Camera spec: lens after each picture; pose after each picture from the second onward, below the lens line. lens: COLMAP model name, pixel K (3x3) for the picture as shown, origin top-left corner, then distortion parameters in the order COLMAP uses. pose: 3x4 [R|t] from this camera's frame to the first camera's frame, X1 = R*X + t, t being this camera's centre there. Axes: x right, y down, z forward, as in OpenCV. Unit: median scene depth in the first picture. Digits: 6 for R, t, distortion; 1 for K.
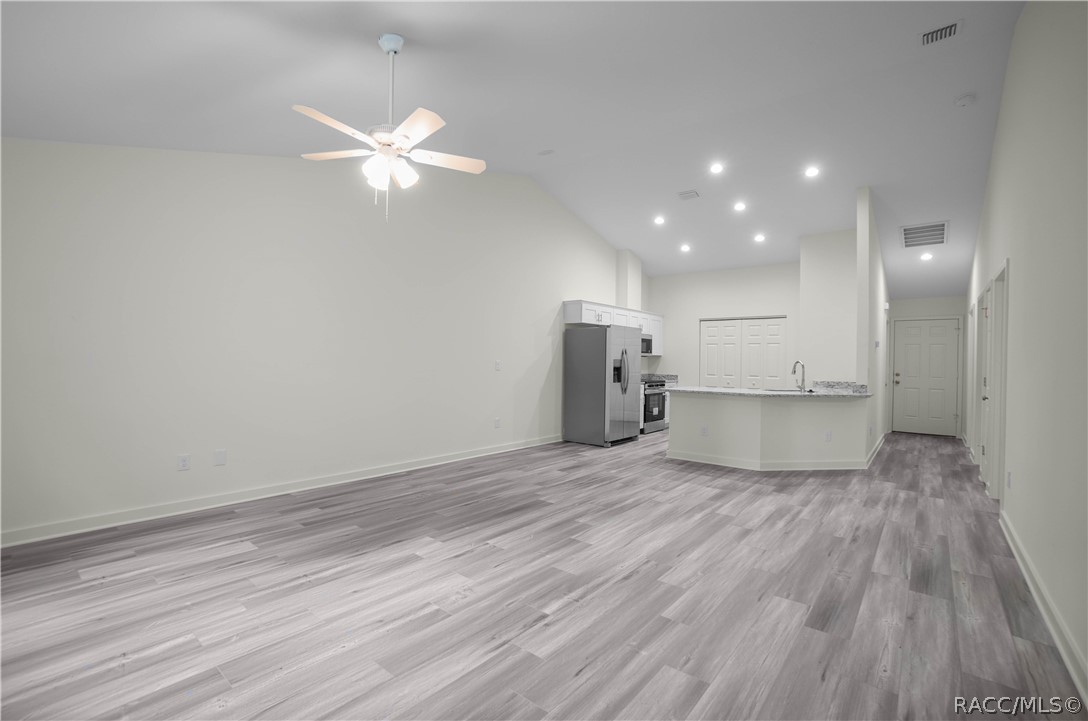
lens RADIAL K [[487.1, 0, 539.9], [0, 487.1, 361.1], [0, 0, 1]] dist [-0.063123, 0.015440]
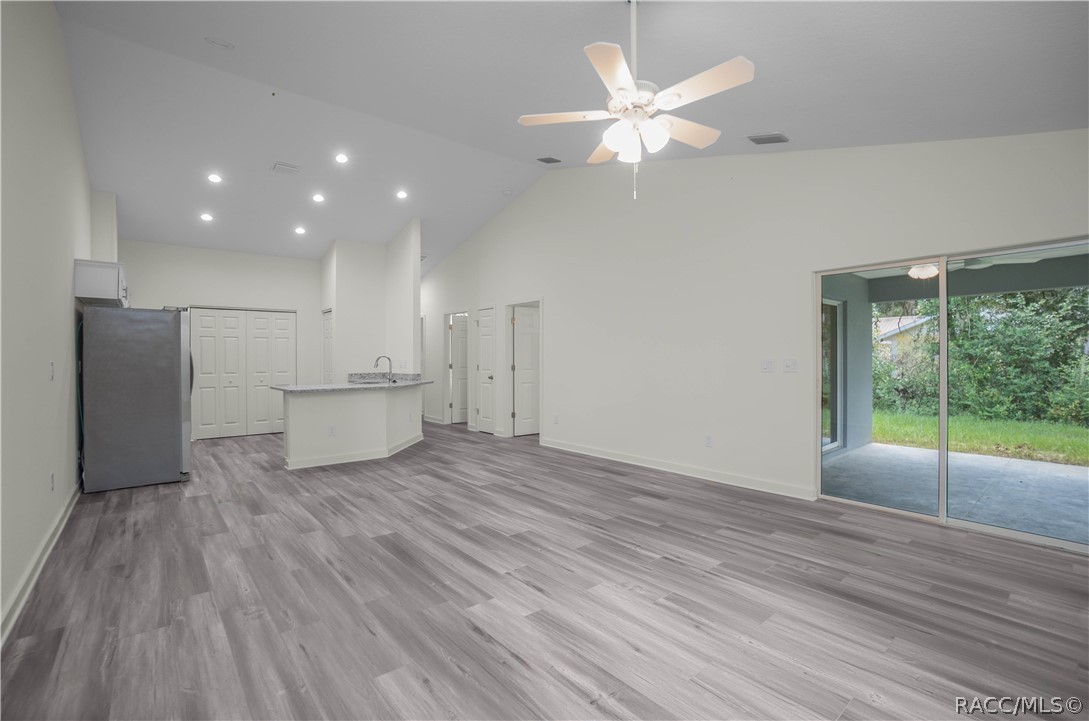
lens RADIAL K [[487.5, 0, 540.4], [0, 487.5, 361.1], [0, 0, 1]] dist [-0.063123, 0.015440]
pose [[0.166132, -0.022360, 0.985850, -0.803142], [0.006519, 0.999746, 0.021577, -0.011561], [-0.986082, 0.002842, 0.166235, 0.692940]]
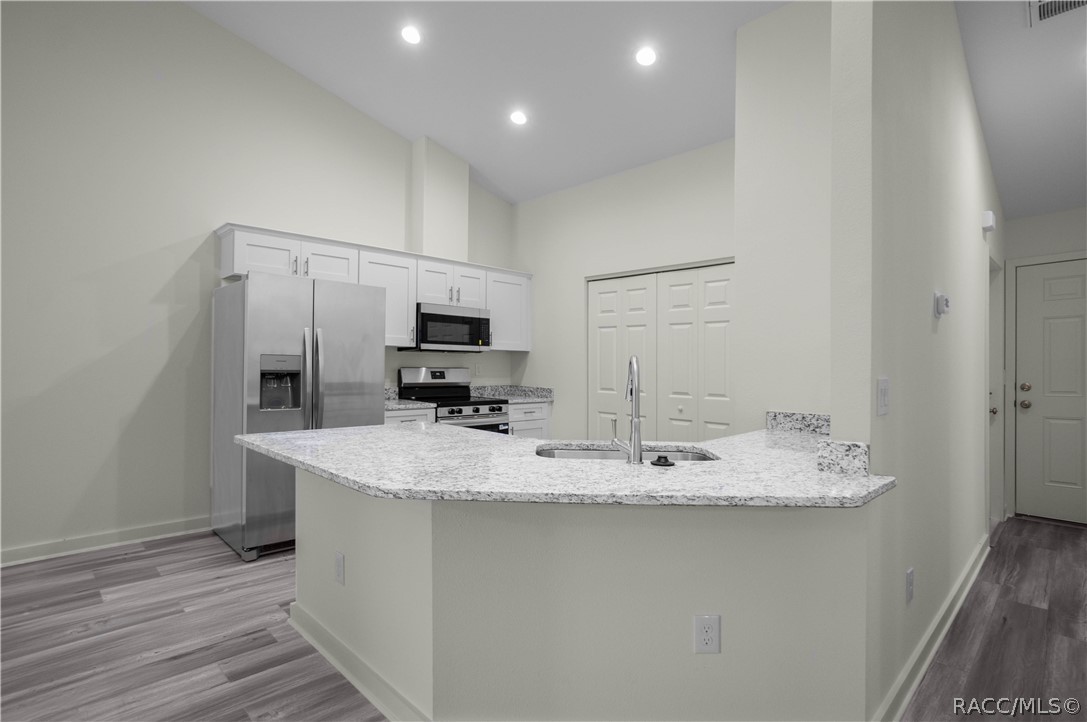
lens RADIAL K [[515.6, 0, 558.7], [0, 515.6, 360.4], [0, 0, 1]] dist [-0.014305, 0.000384]
pose [[0.994117, -0.004736, -0.108207, 0.815565], [0.003466, 0.999923, -0.011925, 0.016184], [0.108255, 0.011480, 0.994057, 1.040442]]
